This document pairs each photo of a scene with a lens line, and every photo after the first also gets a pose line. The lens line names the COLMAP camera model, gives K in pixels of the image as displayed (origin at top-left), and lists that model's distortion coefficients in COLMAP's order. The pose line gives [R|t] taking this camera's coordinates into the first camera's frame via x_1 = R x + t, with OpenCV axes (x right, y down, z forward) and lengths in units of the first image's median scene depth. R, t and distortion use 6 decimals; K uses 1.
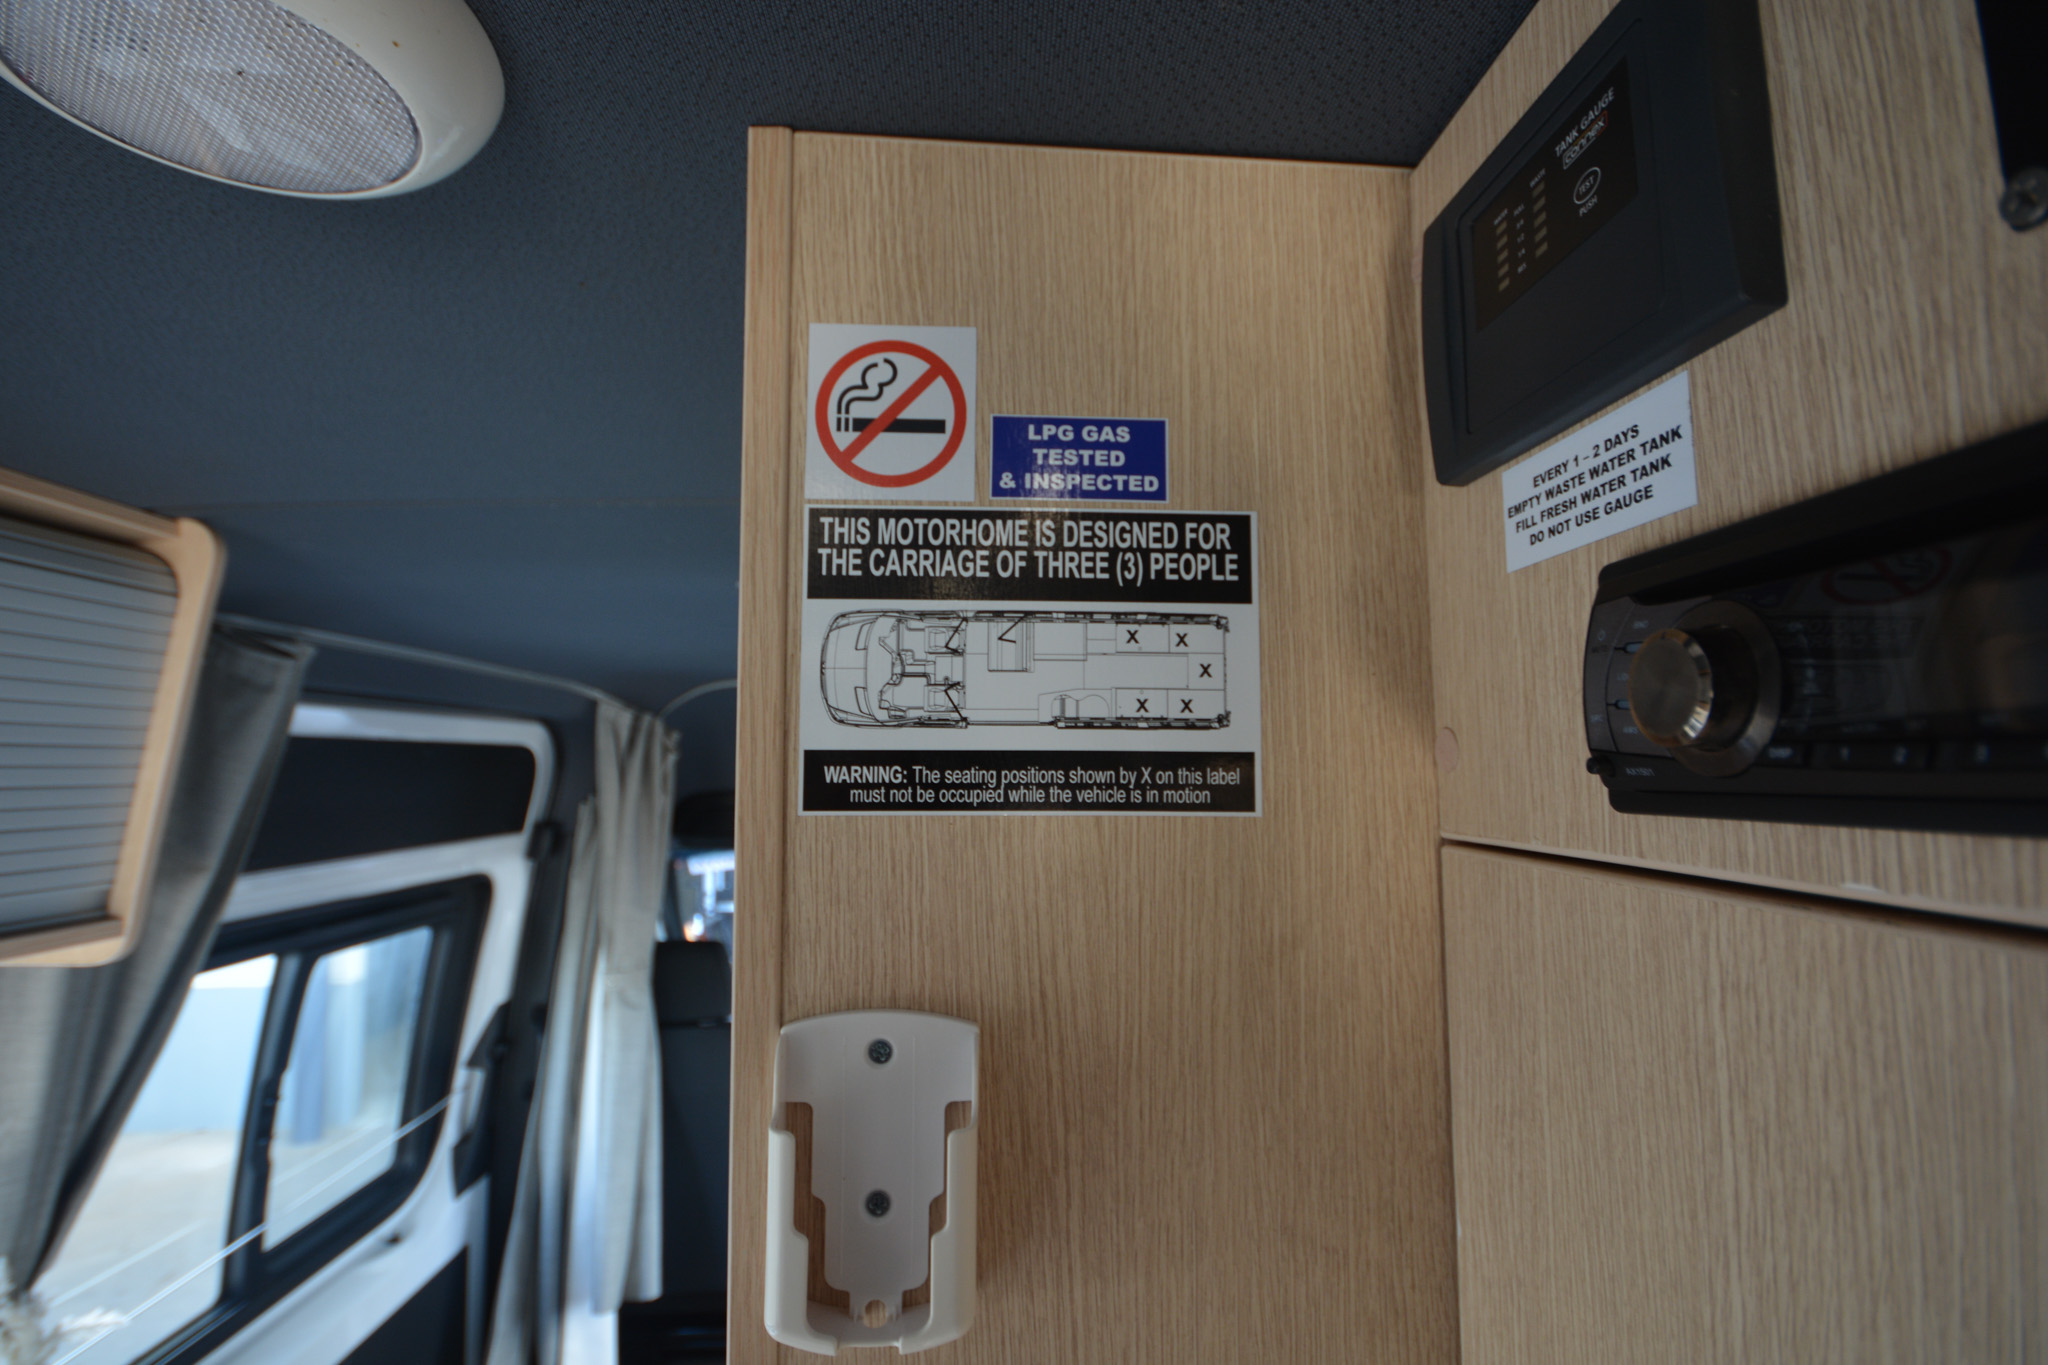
lens RADIAL K [[953.7, 0, 1024.5], [0, 953.7, 687.3], [0, 0, 1]] dist [-0.014362, -0.002137]
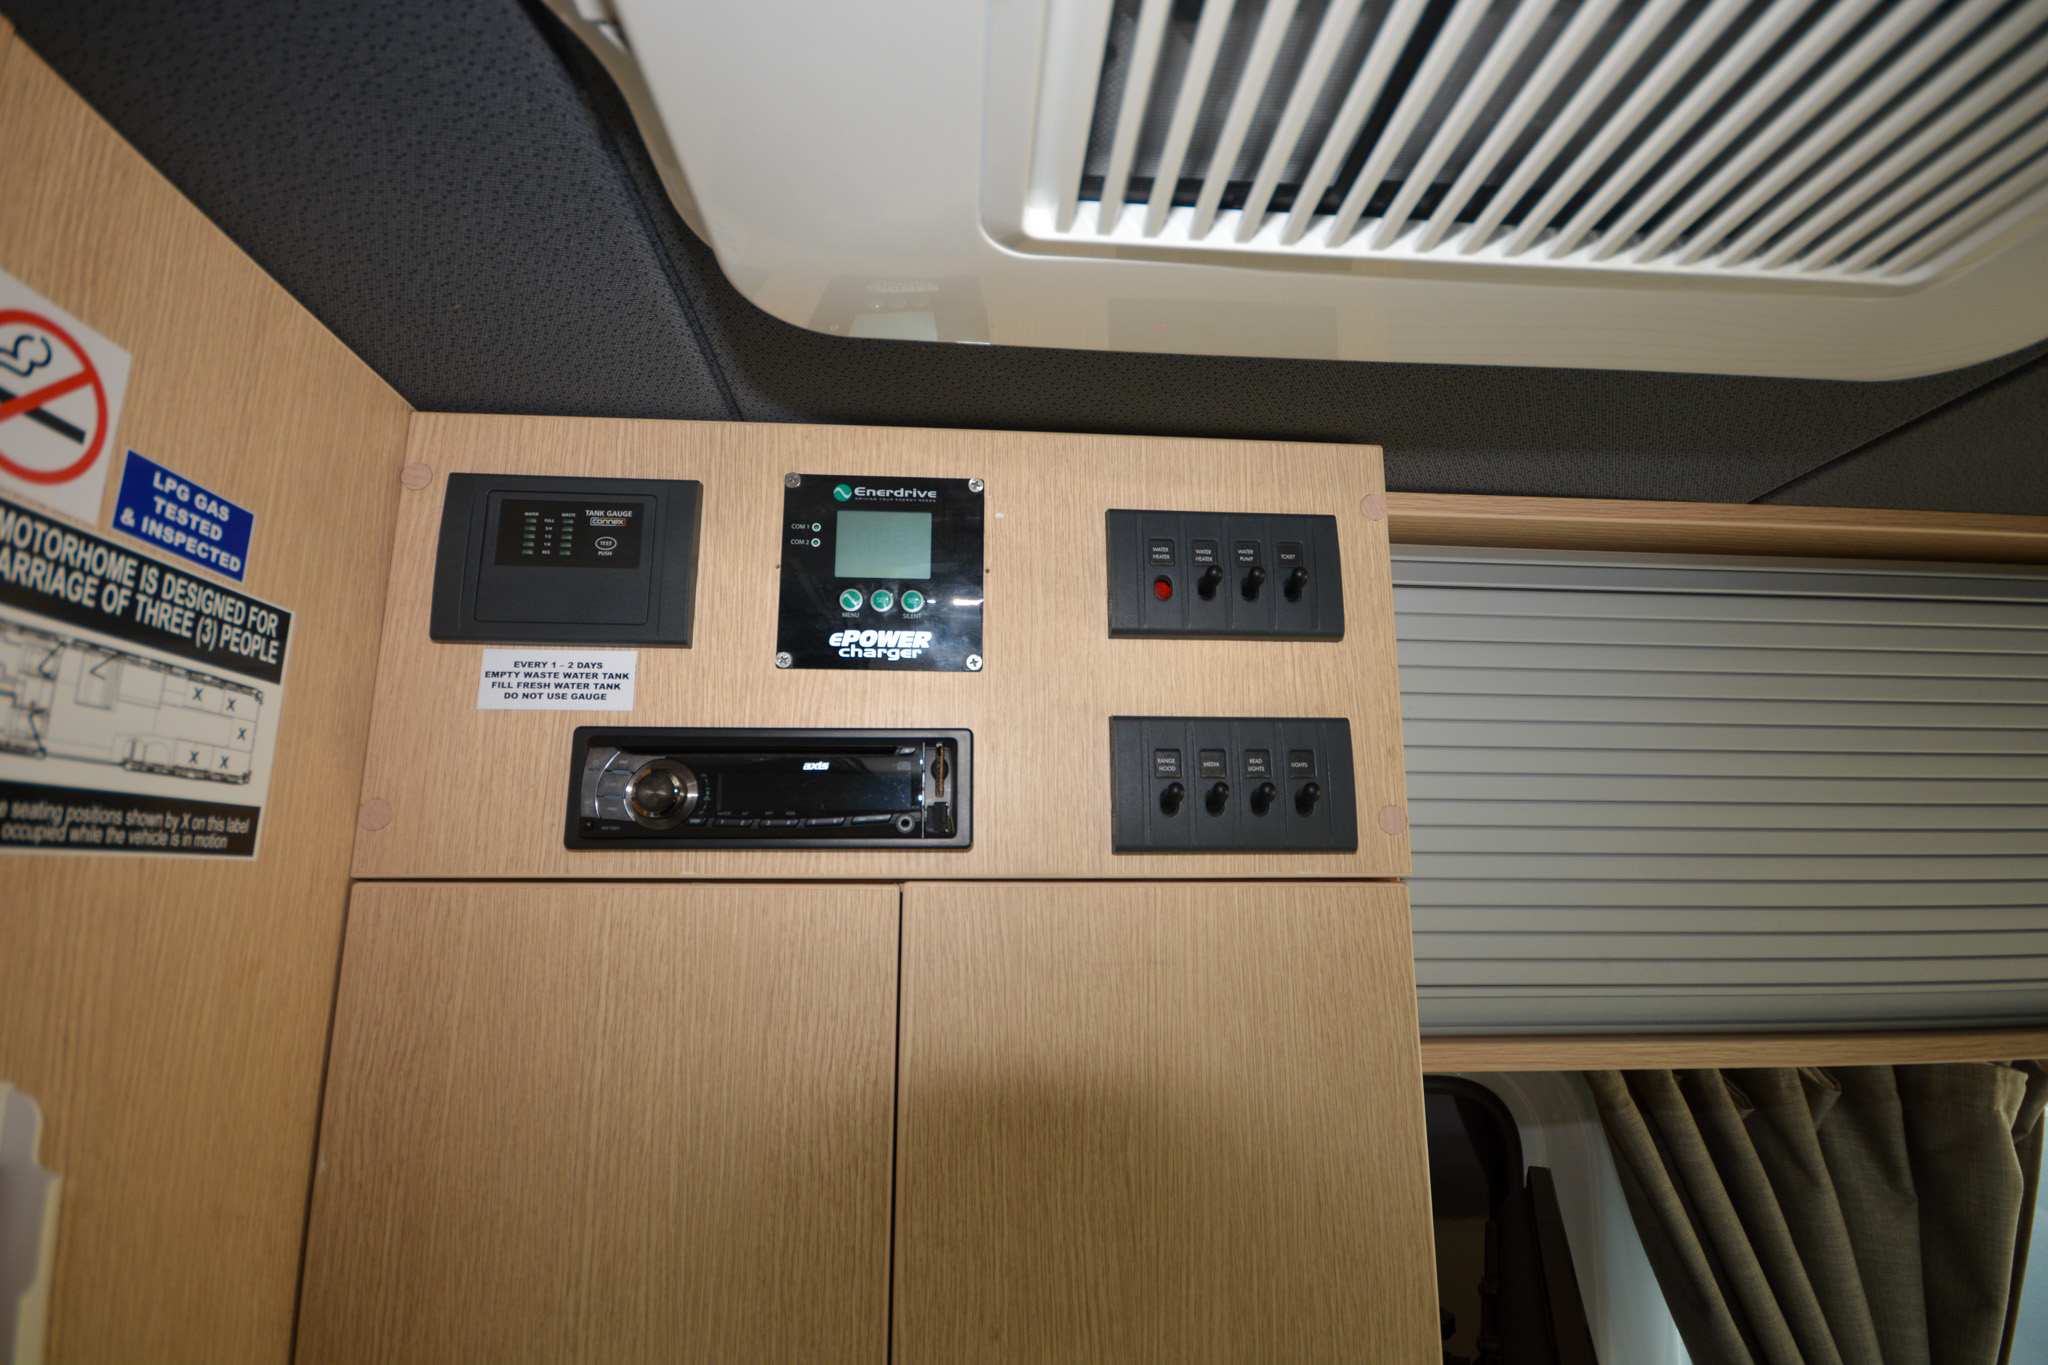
lens RADIAL K [[897.0, 0, 1025.6], [0, 897.0, 684.2], [0, 0, 1]] dist [0.013635, -0.015386]
pose [[-0.031496, 0.199167, 0.979459, -0.943827], [-0.083872, 0.975963, -0.201153, 0.064704], [-0.995979, -0.088485, -0.014035, 0.062426]]
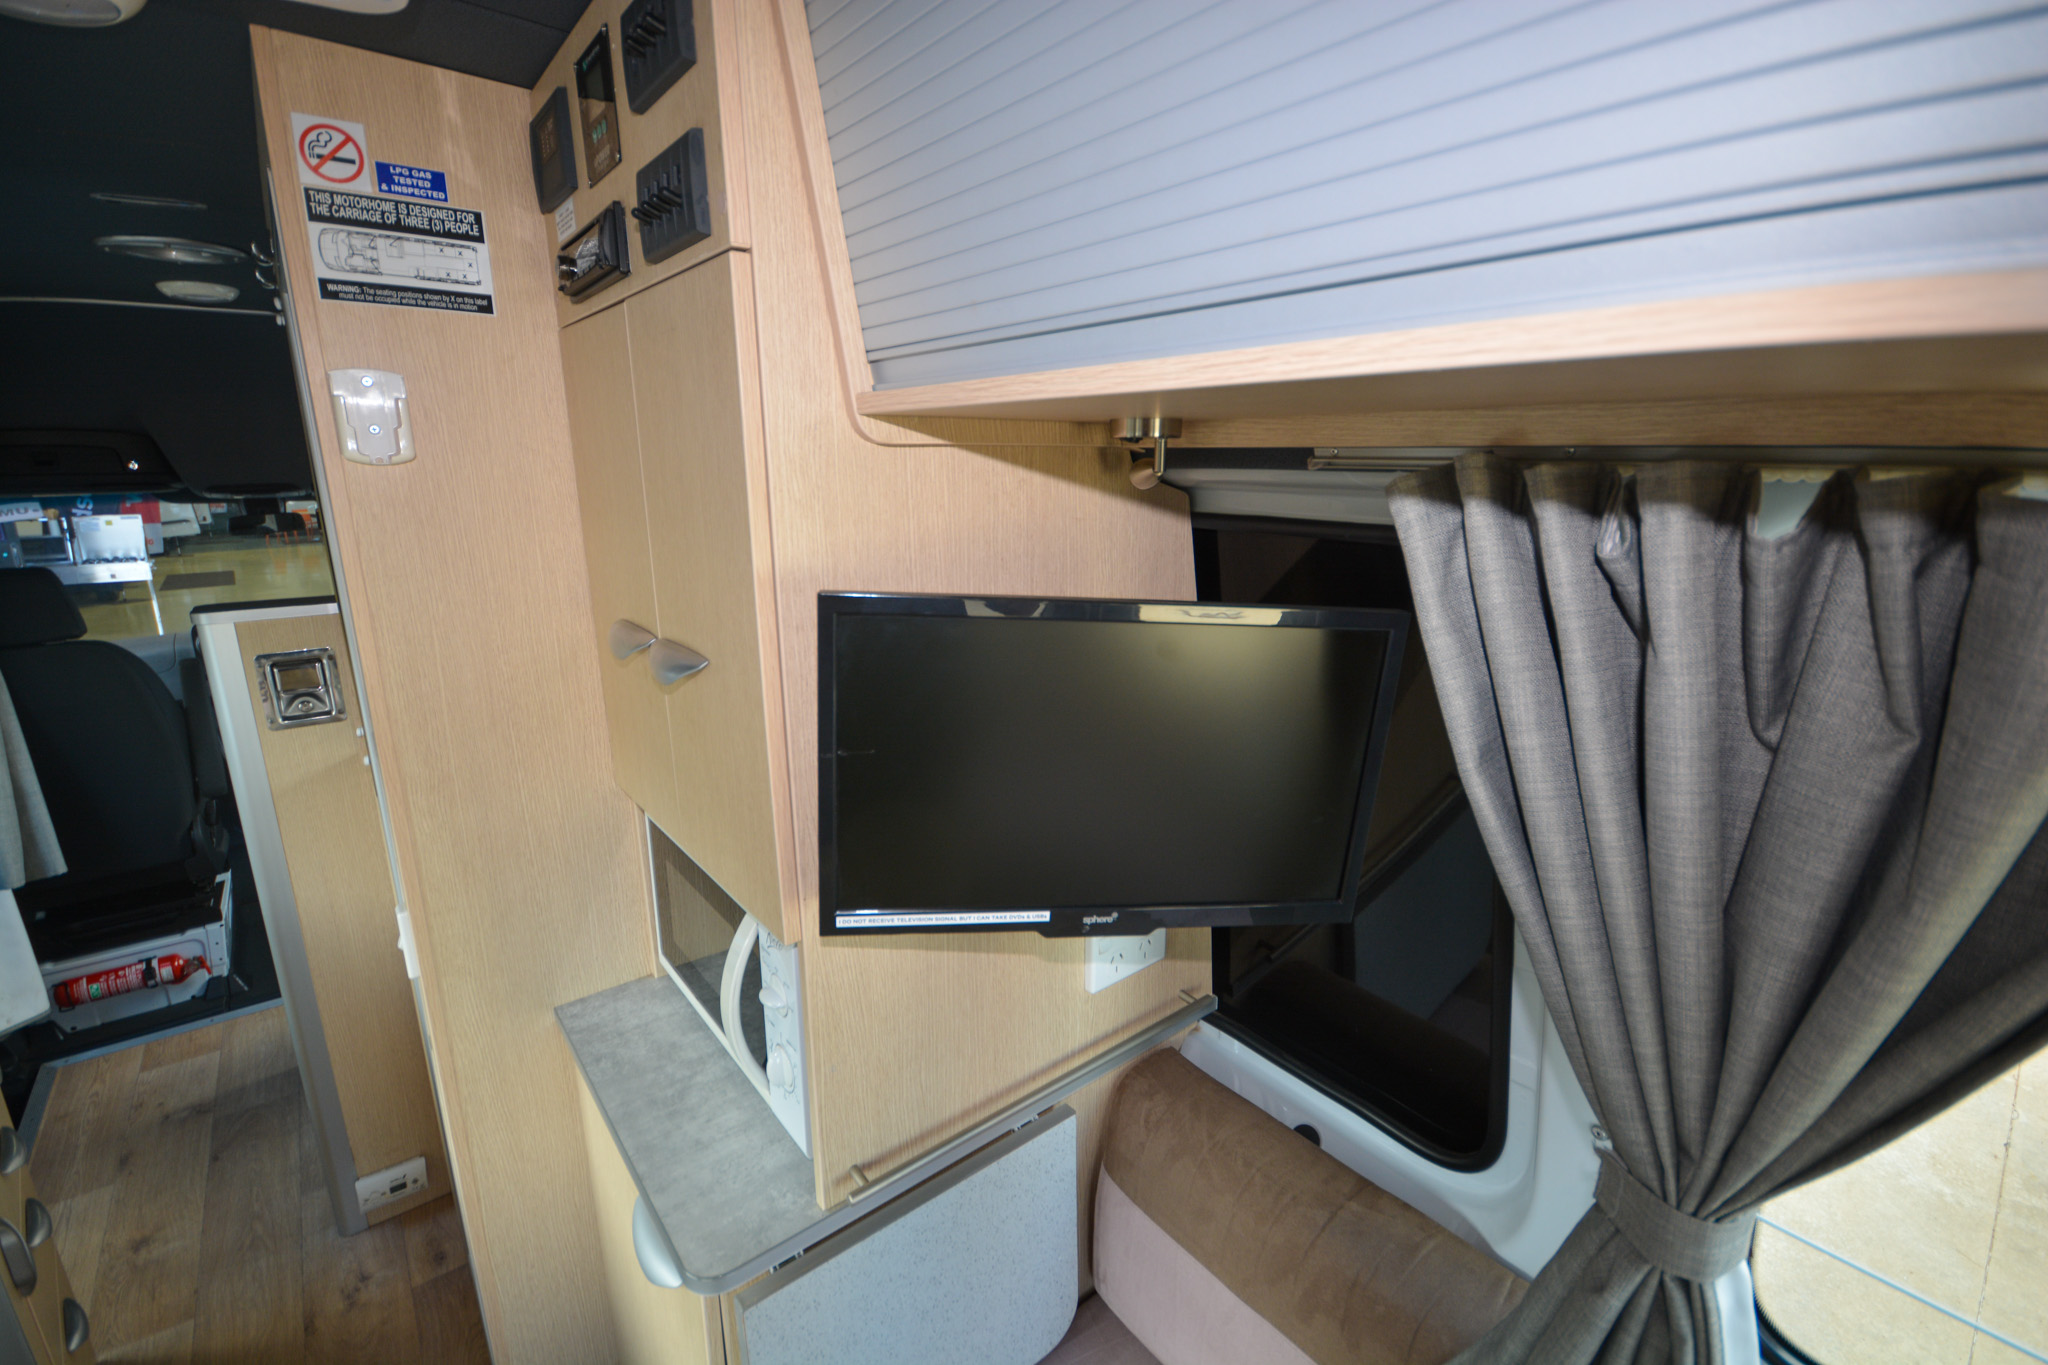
lens RADIAL K [[897.0, 0, 1018.9], [0, 897.0, 674.4], [0, 0, 1]] dist [0.013635, -0.015386]
pose [[0.797915, -0.141969, 0.585812, -0.294988], [-0.047895, 0.953862, 0.296402, 0.303803], [-0.600864, -0.264561, 0.754301, -2.677621]]
